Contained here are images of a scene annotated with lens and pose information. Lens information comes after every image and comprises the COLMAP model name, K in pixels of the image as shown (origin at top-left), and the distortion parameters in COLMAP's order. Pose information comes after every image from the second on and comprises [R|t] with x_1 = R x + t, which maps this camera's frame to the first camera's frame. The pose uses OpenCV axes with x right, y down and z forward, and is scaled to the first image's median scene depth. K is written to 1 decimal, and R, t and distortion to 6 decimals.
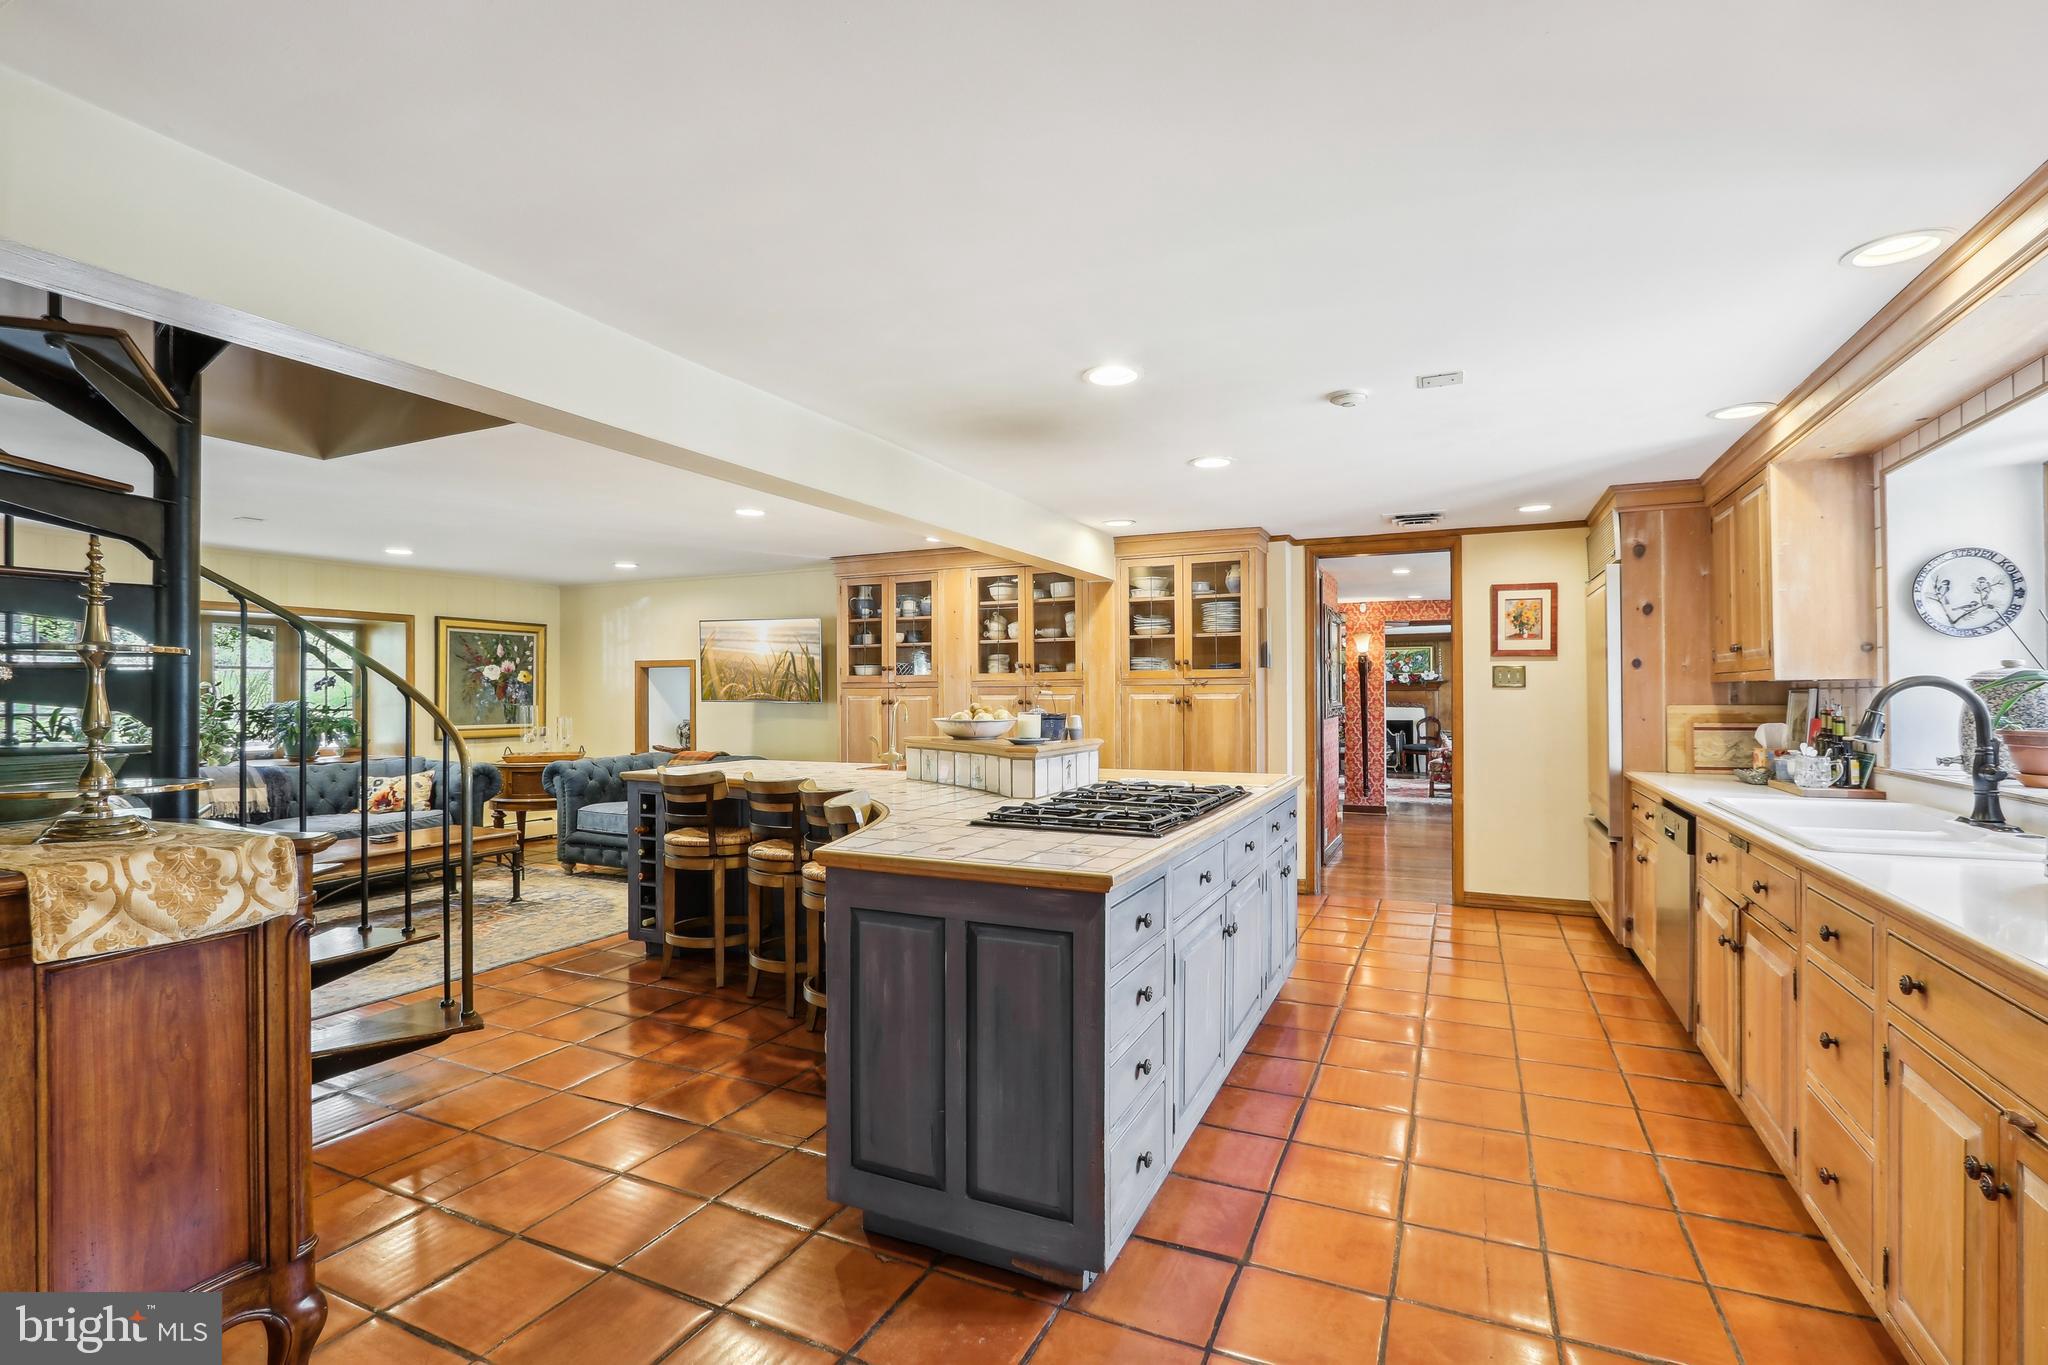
lens RADIAL K [[950.8, 0, 1028.9], [0, 950.8, 676.9], [0, 0, 1]] dist [-0.015374, -0.000338]
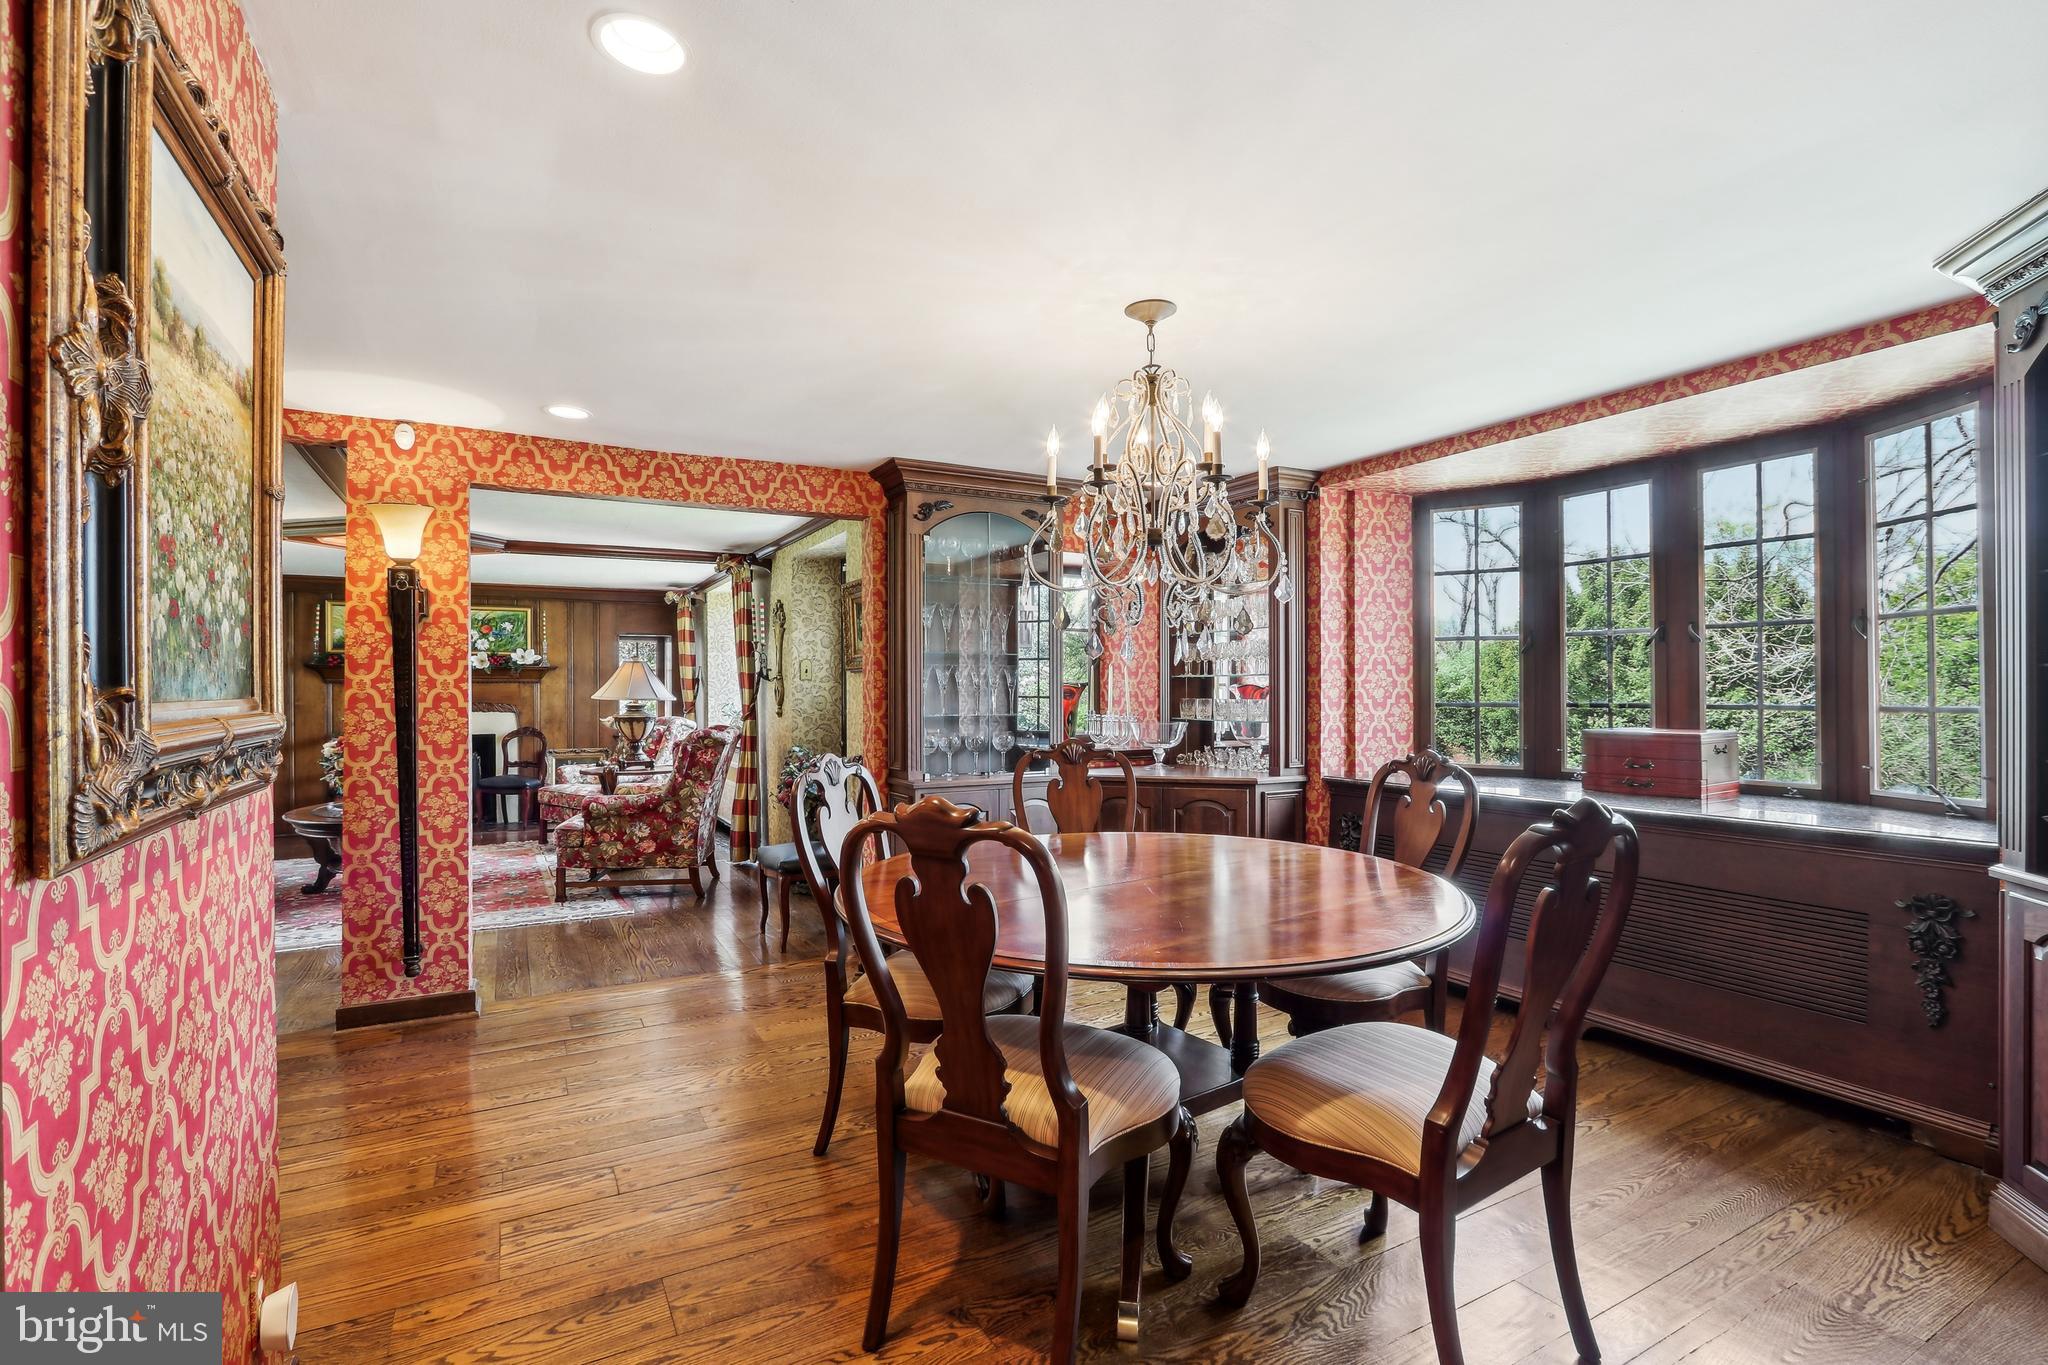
lens RADIAL K [[950.8, 0, 1035.2], [0, 950.8, 685.5], [0, 0, 1]] dist [-0.015374, -0.000338]
pose [[0.593303, 0.003757, 0.804971, 0.138249], [-0.009088, 0.999957, 0.002031, 0.011908], [-0.804928, -0.008521, 0.593311, 0.398331]]
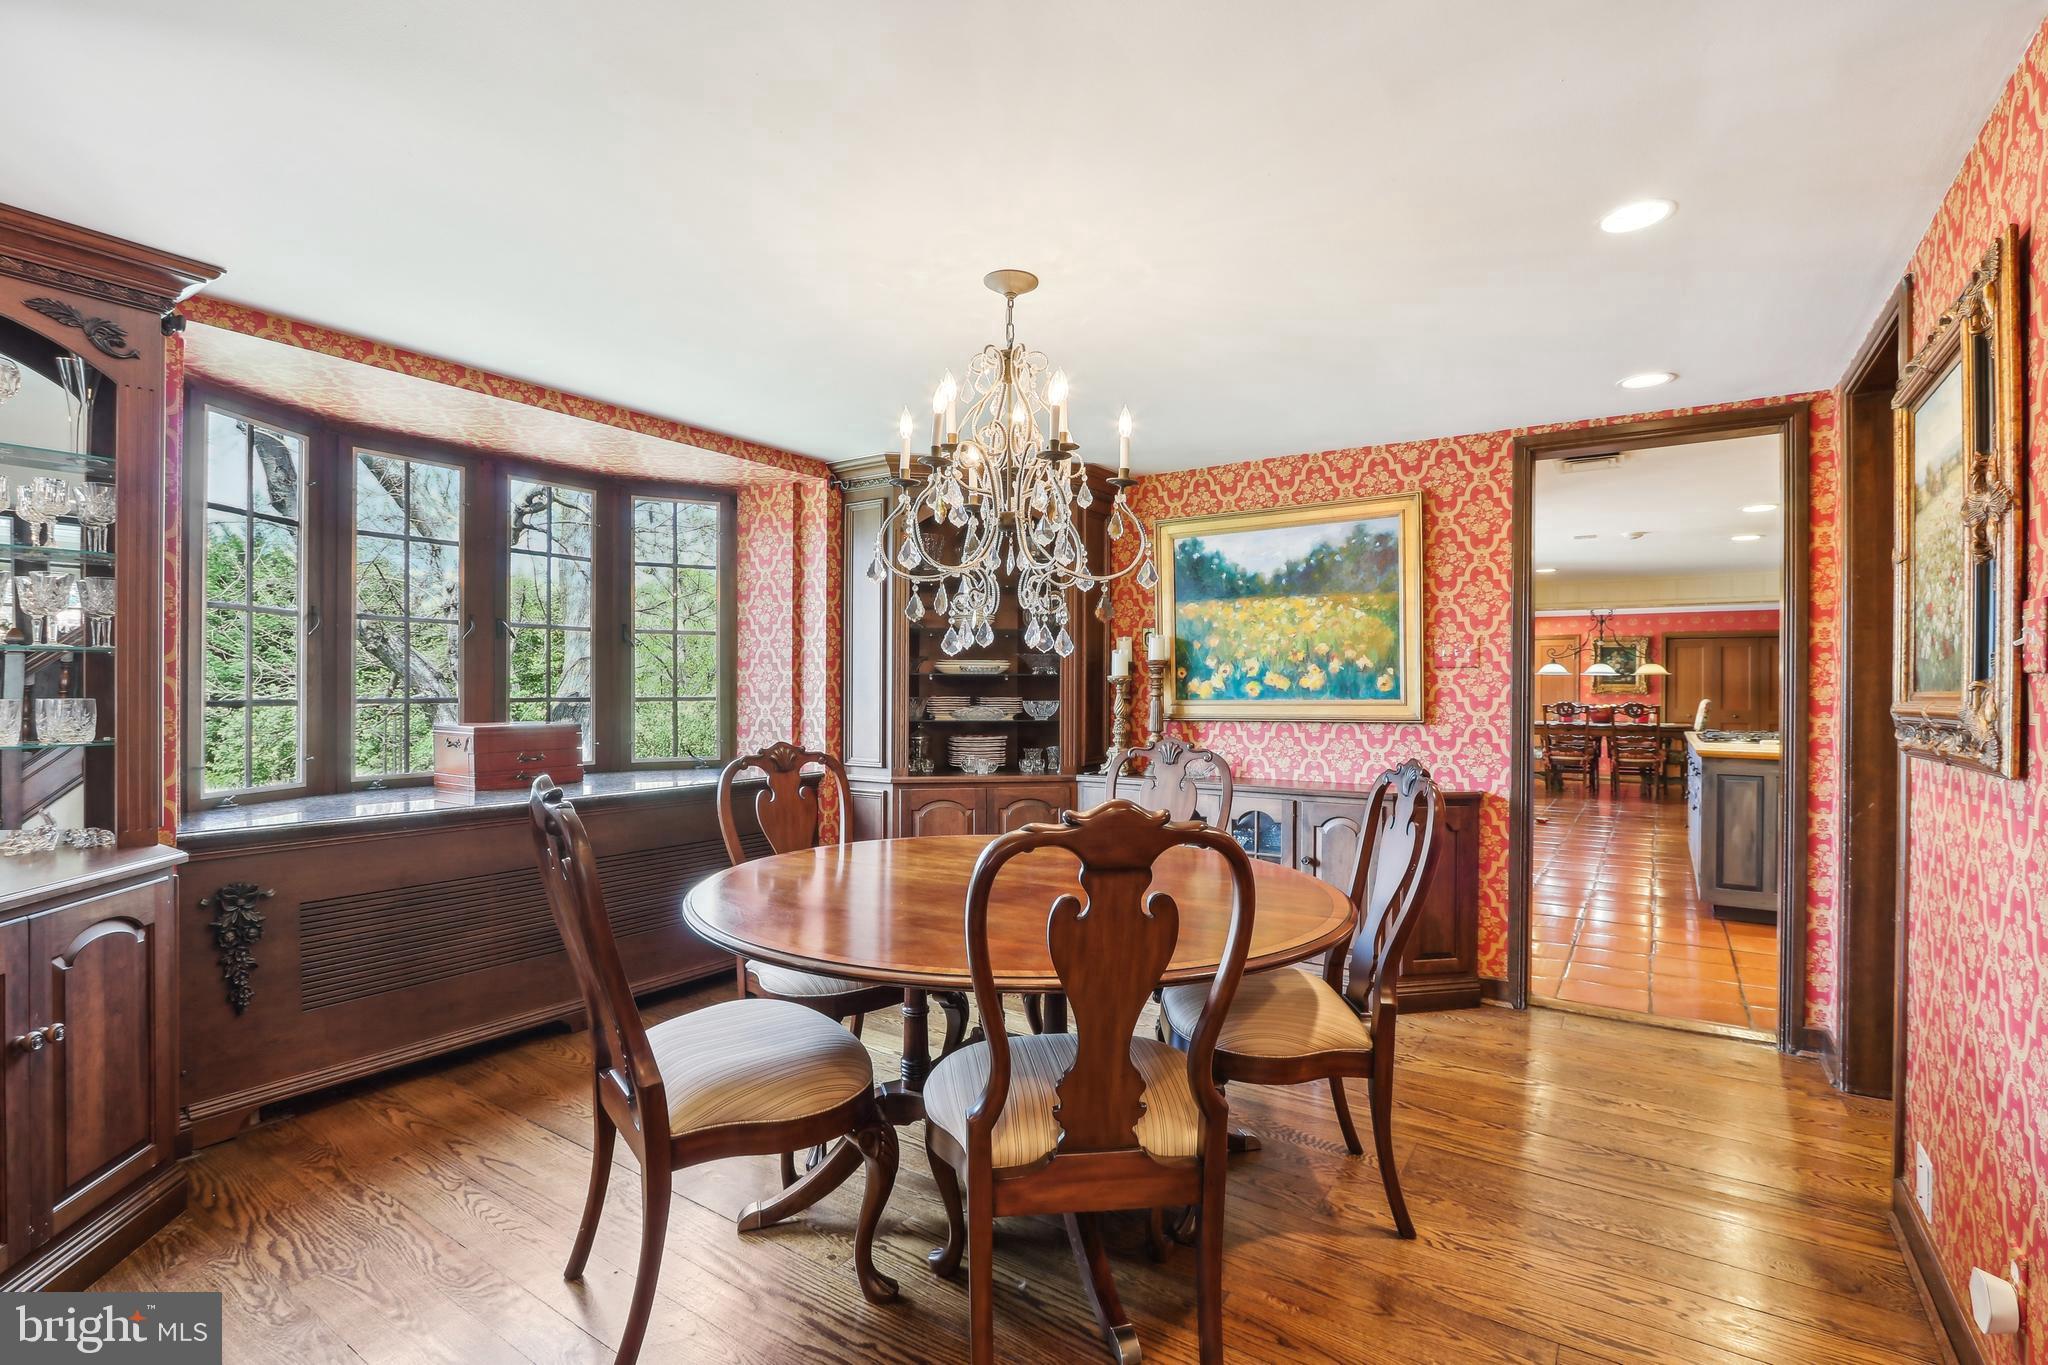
lens RADIAL K [[950.8, 0, 1031.8], [0, 950.8, 686.1], [0, 0, 1]] dist [-0.015374, -0.000338]
pose [[-0.986994, -0.001668, 0.160747, 0.523960], [-0.004536, 0.999837, -0.017481, 0.026767], [-0.160692, -0.017983, -0.986841, 1.177003]]
